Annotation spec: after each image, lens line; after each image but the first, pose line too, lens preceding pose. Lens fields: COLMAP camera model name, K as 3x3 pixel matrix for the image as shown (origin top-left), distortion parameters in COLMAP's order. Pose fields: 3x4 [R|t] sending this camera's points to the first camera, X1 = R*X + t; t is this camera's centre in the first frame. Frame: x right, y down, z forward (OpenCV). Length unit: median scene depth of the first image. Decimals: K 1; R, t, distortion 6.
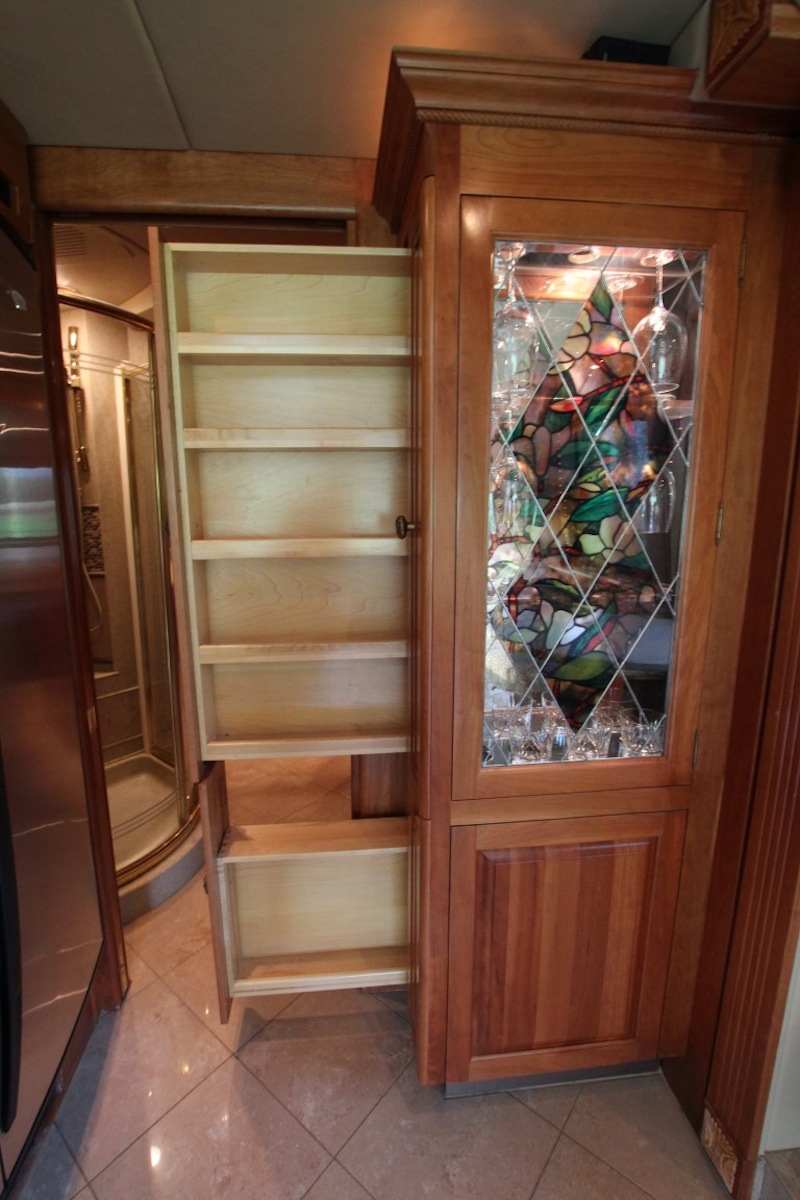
lens RADIAL K [[554.6, 0, 390.4], [0, 554.6, 597.8], [0, 0, 1]] dist [-0.035326, 0.007000]
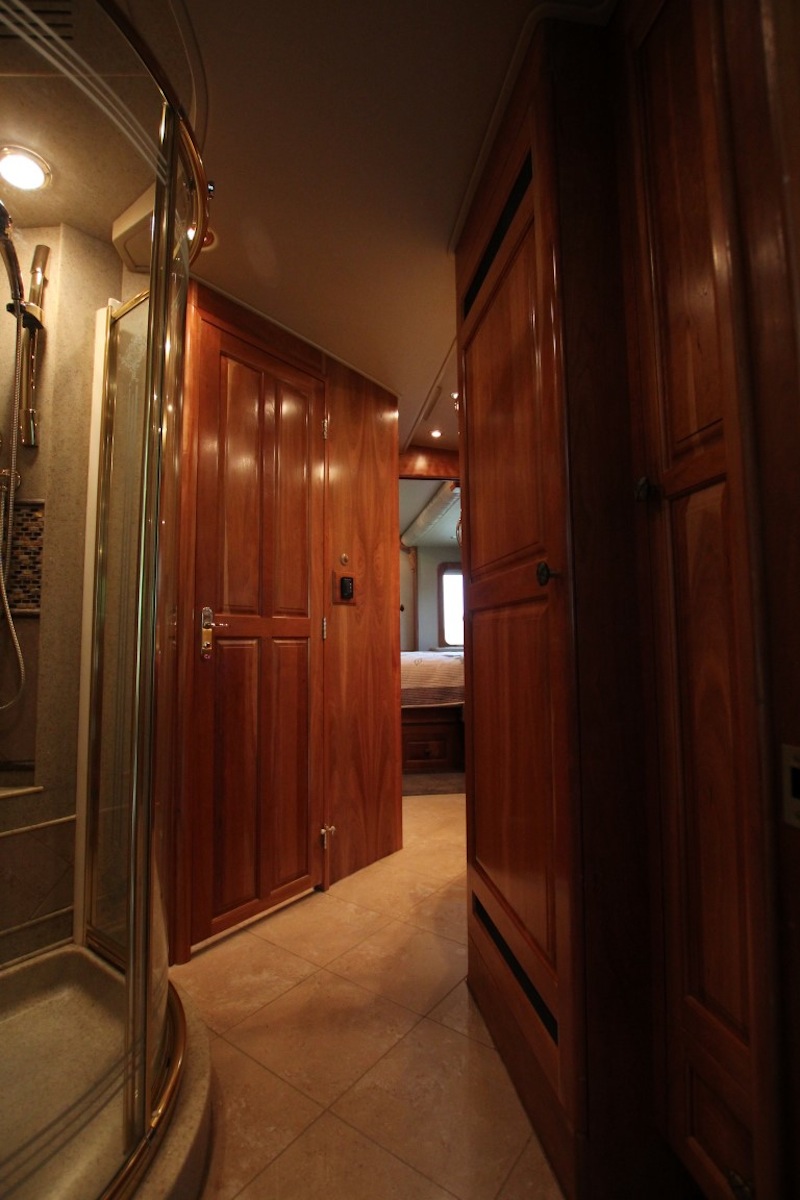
lens RADIAL K [[554.6, 0, 390.1], [0, 554.6, 601.9], [0, 0, 1]] dist [-0.035326, 0.007000]
pose [[0.999225, -0.006005, 0.038907, -0.162975], [0.015766, 0.966625, -0.255710, 0.103540], [-0.036073, 0.256125, 0.965970, 0.409367]]
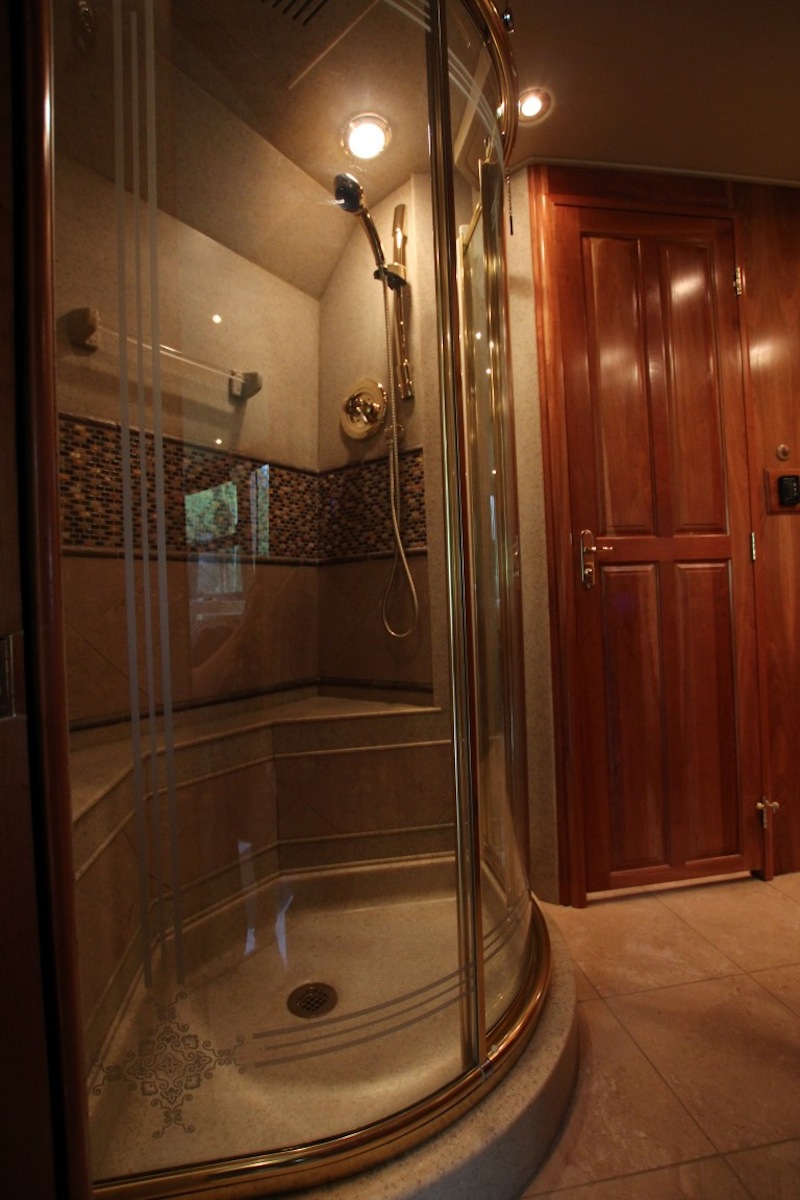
lens RADIAL K [[554.6, 0, 384.0], [0, 554.6, 602.3], [0, 0, 1]] dist [-0.035326, 0.007000]
pose [[0.736945, -0.037163, -0.674930, -0.118825], [-0.081953, 0.986210, -0.143785, 0.116182], [0.670966, 0.161274, 0.723737, 0.503148]]
